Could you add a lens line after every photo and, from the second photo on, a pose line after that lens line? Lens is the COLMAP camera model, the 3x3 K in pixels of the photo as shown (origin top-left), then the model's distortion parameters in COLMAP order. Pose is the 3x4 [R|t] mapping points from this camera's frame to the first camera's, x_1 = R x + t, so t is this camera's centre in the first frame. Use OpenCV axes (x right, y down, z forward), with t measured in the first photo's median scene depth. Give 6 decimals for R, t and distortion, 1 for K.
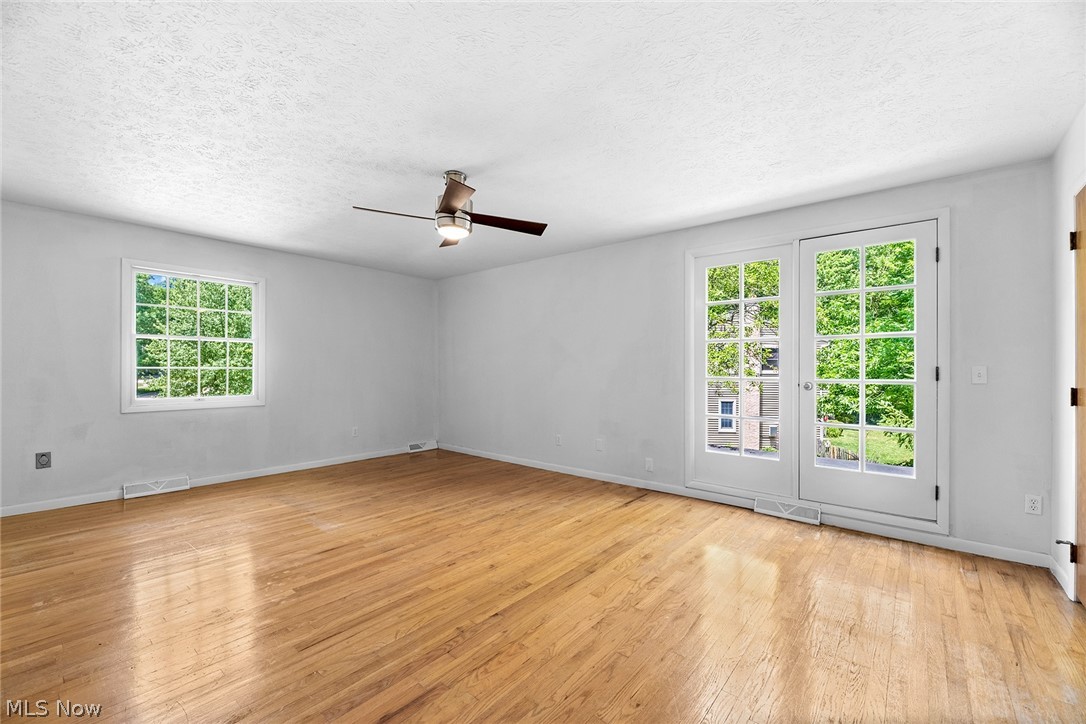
lens RADIAL K [[445.5, 0, 544.8], [0, 445.5, 361.5], [0, 0, 1]] dist [-0.003112, -0.001008]
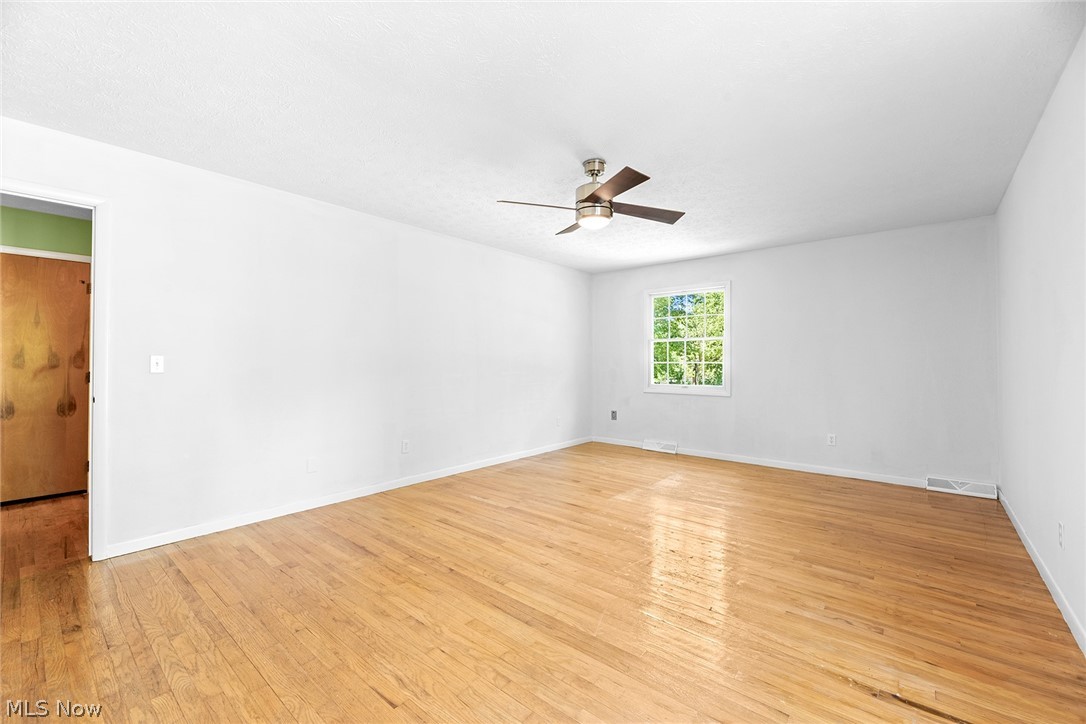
lens RADIAL K [[445.5, 0, 544.8], [0, 445.5, 361.5], [0, 0, 1]] dist [-0.003112, -0.001008]
pose [[-0.007792, -0.004429, -0.999960, 0.626595], [0.012828, 0.999907, -0.004529, 0.015123], [0.999887, -0.012863, -0.007734, 0.740116]]
